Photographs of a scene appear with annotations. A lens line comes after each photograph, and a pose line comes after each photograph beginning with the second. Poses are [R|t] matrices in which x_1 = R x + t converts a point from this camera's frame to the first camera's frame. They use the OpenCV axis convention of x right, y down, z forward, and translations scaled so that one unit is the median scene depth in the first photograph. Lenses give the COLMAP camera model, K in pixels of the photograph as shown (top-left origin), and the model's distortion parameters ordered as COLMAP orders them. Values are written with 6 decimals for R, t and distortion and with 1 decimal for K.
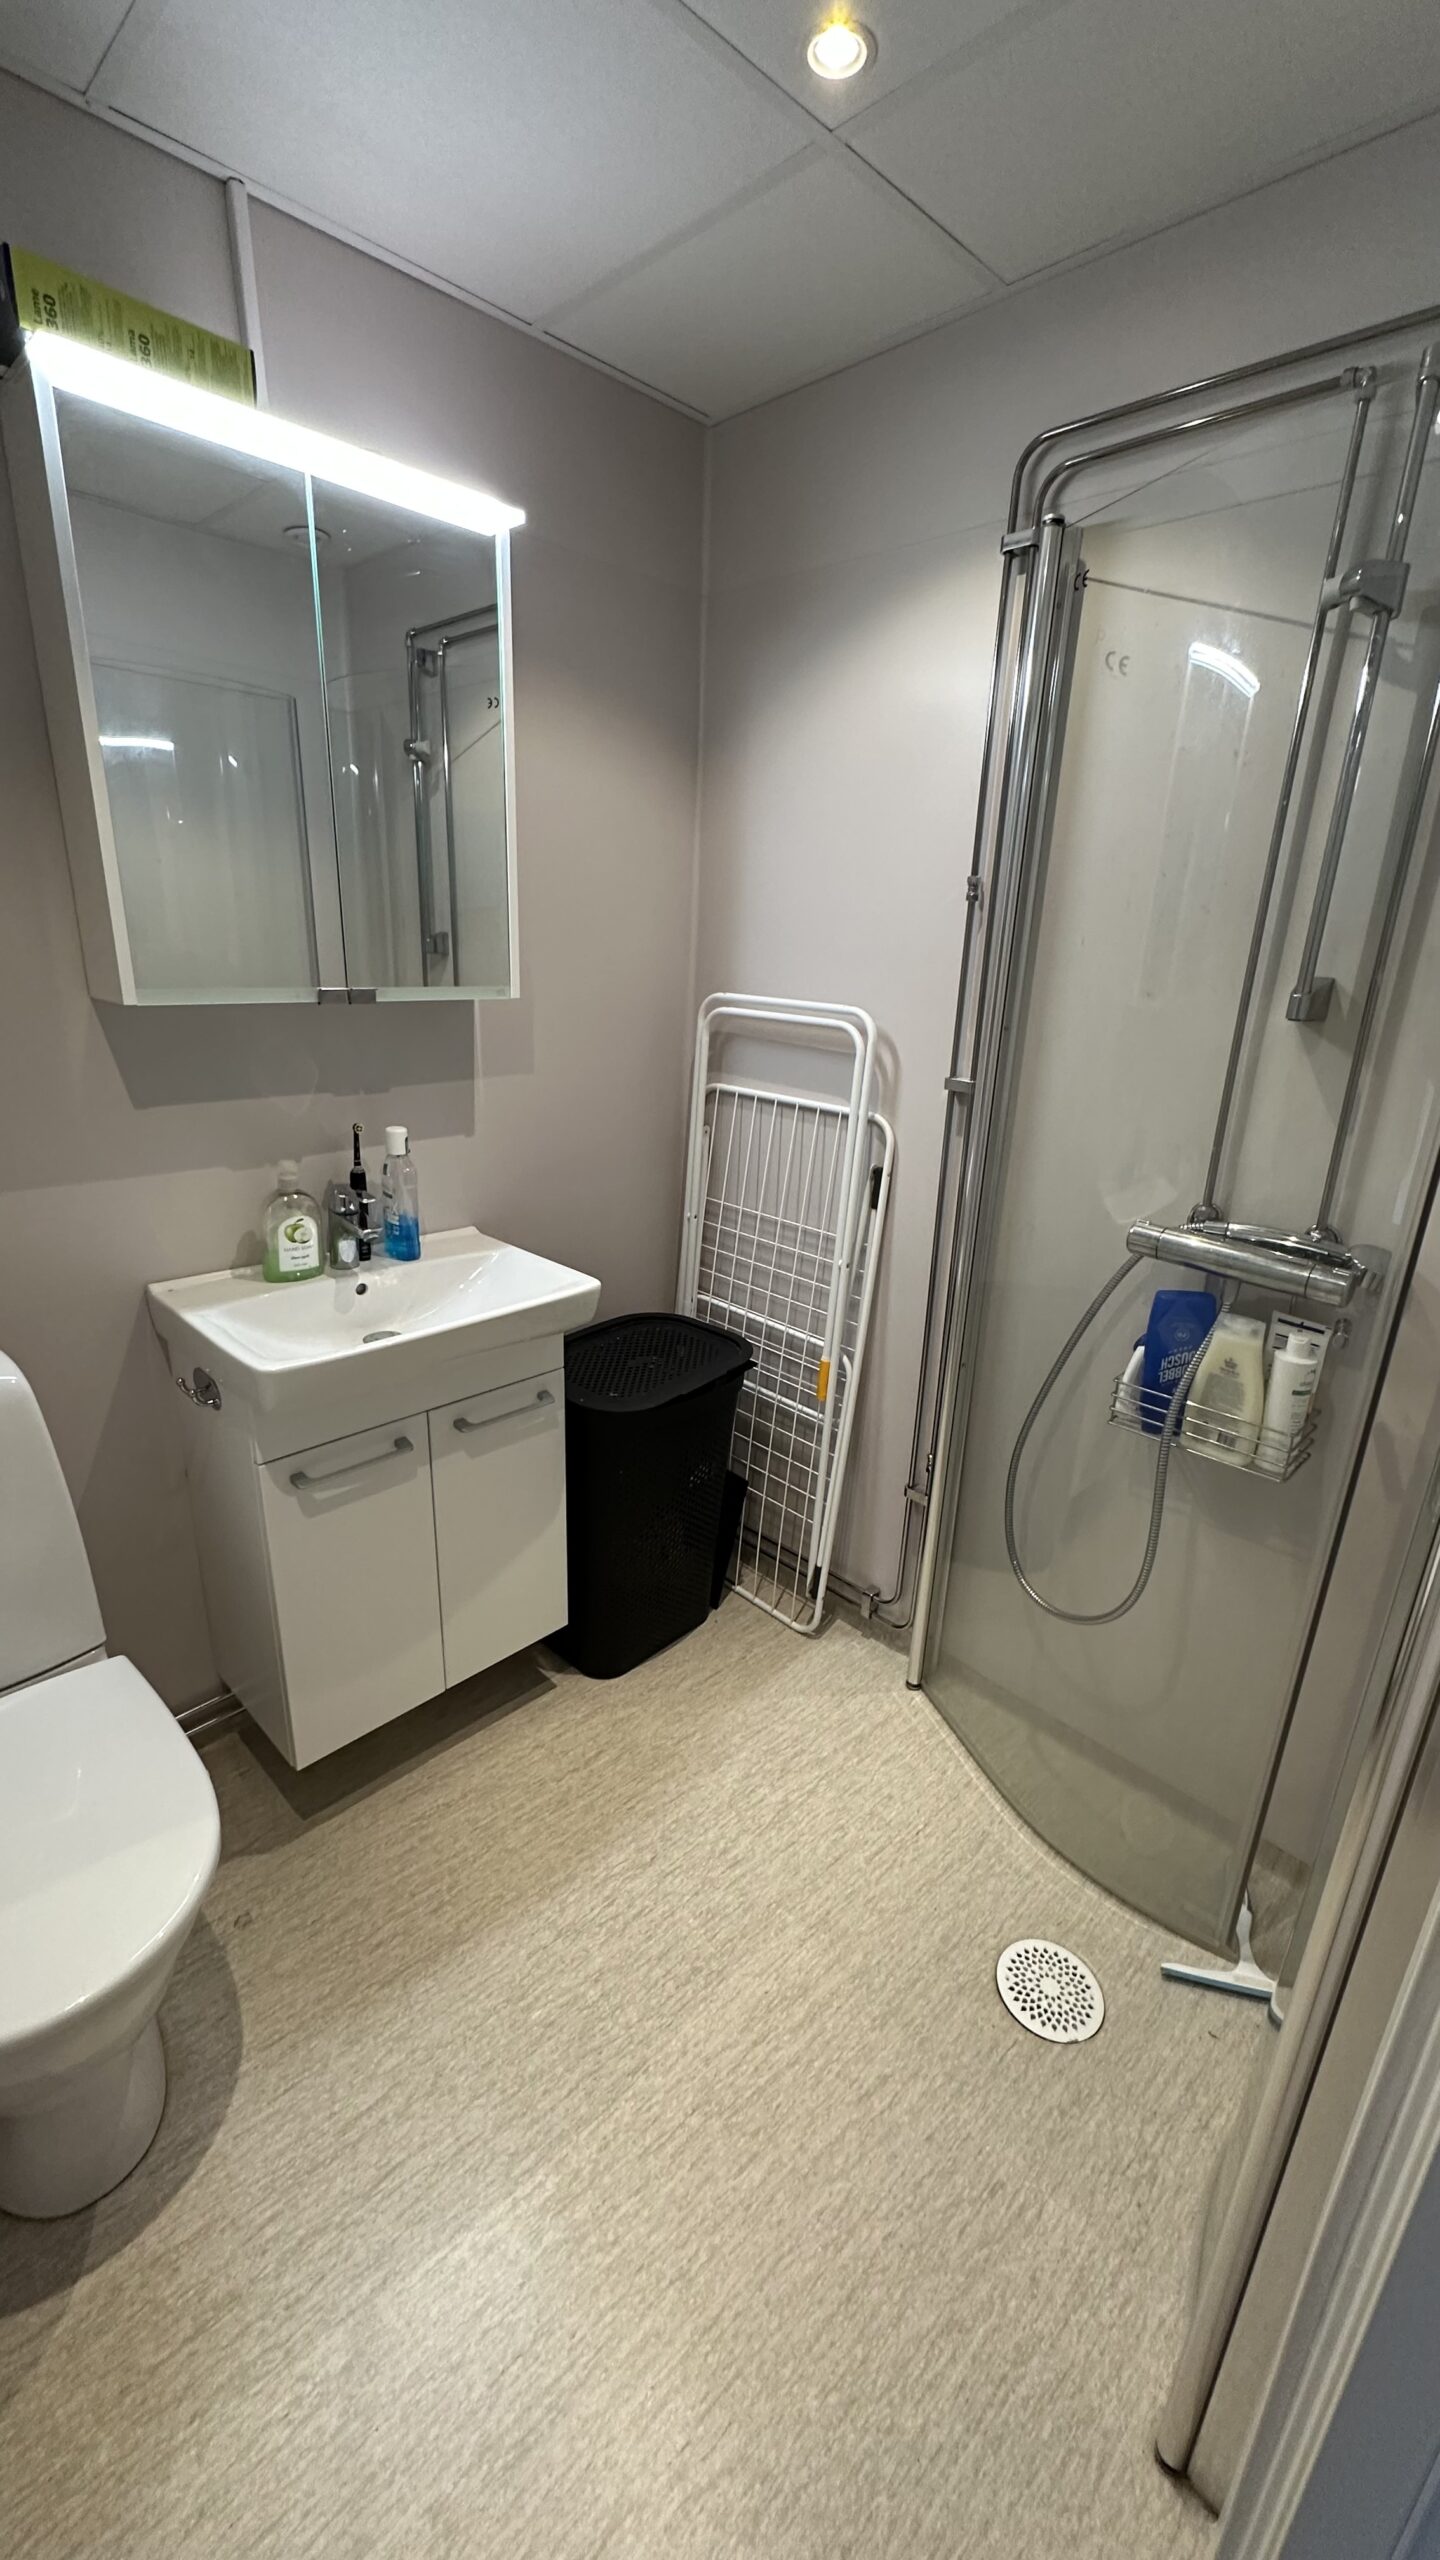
lens RADIAL K [[1018.2, 0, 716.2], [0, 1018.2, 1279.1], [0, 0, 1]] dist [-0.001961, 0.000691]
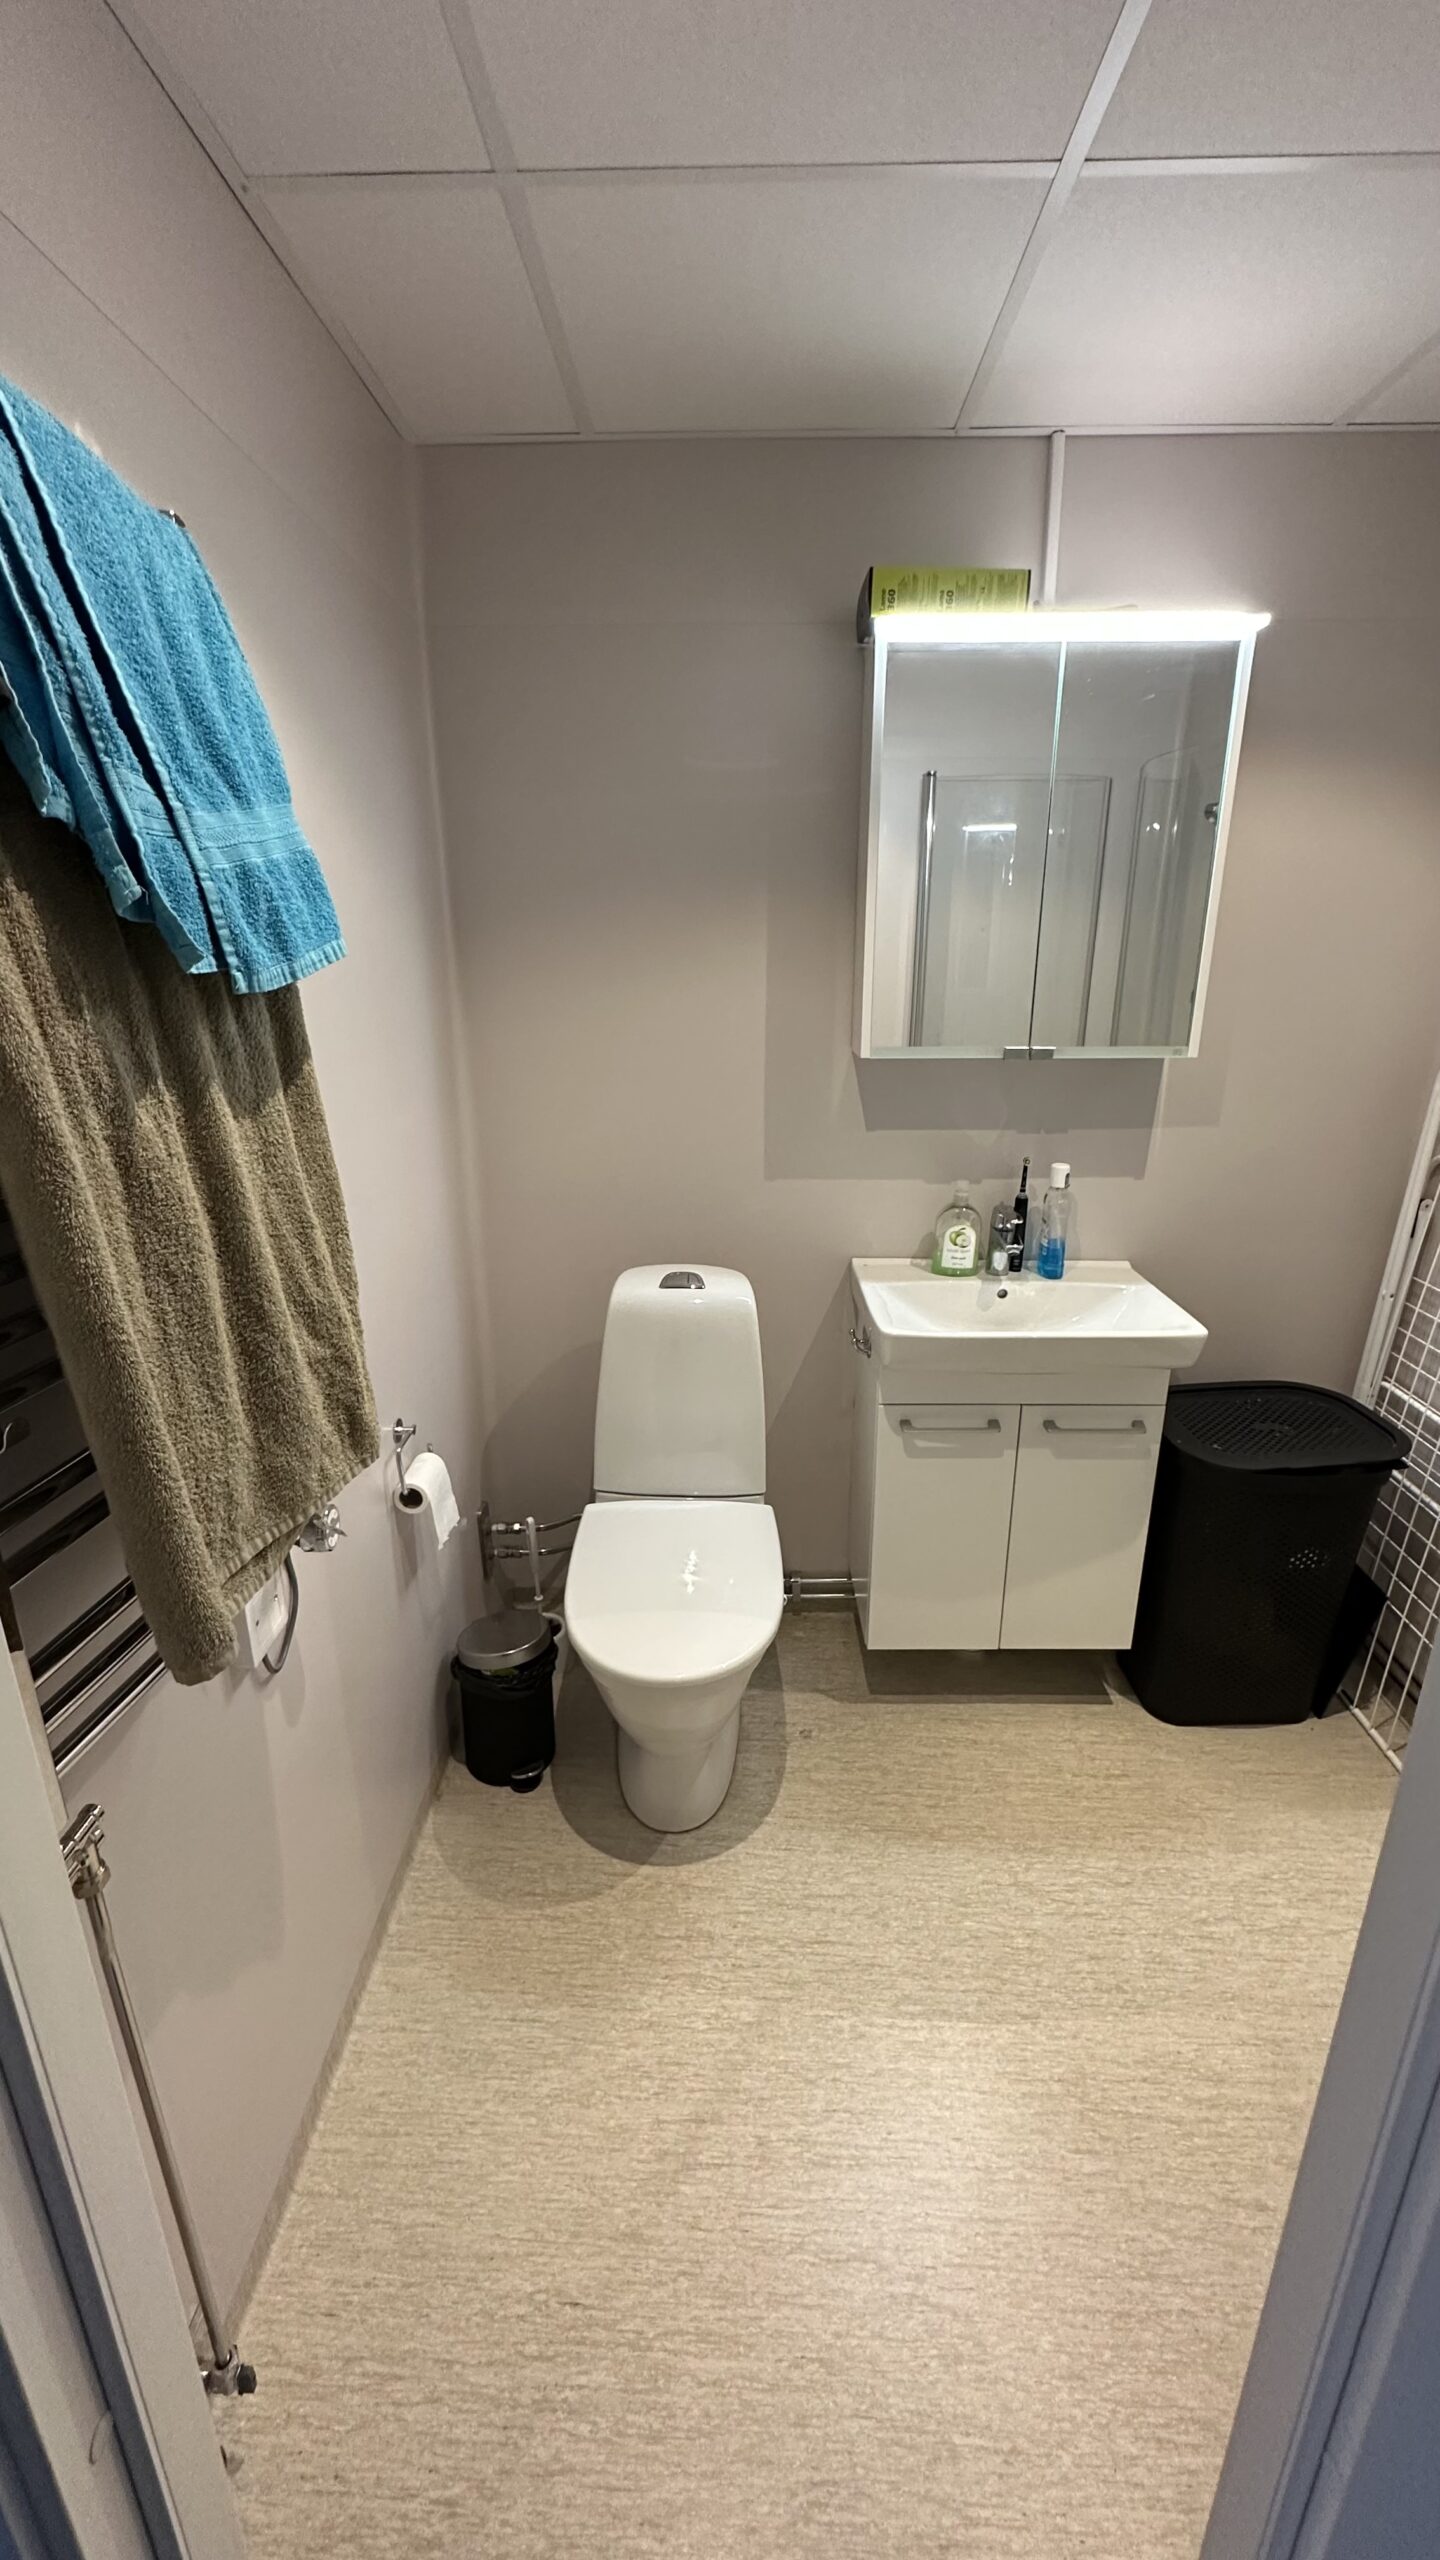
lens RADIAL K [[1018.2, 0, 724.4], [0, 1018.2, 1280.3], [0, 0, 1]] dist [-0.001961, 0.000691]
pose [[0.698906, 0.184674, -0.690960, 0.267445], [-0.201606, 0.977783, 0.057408, -0.009198], [0.686211, 0.099179, 0.720609, -0.097233]]
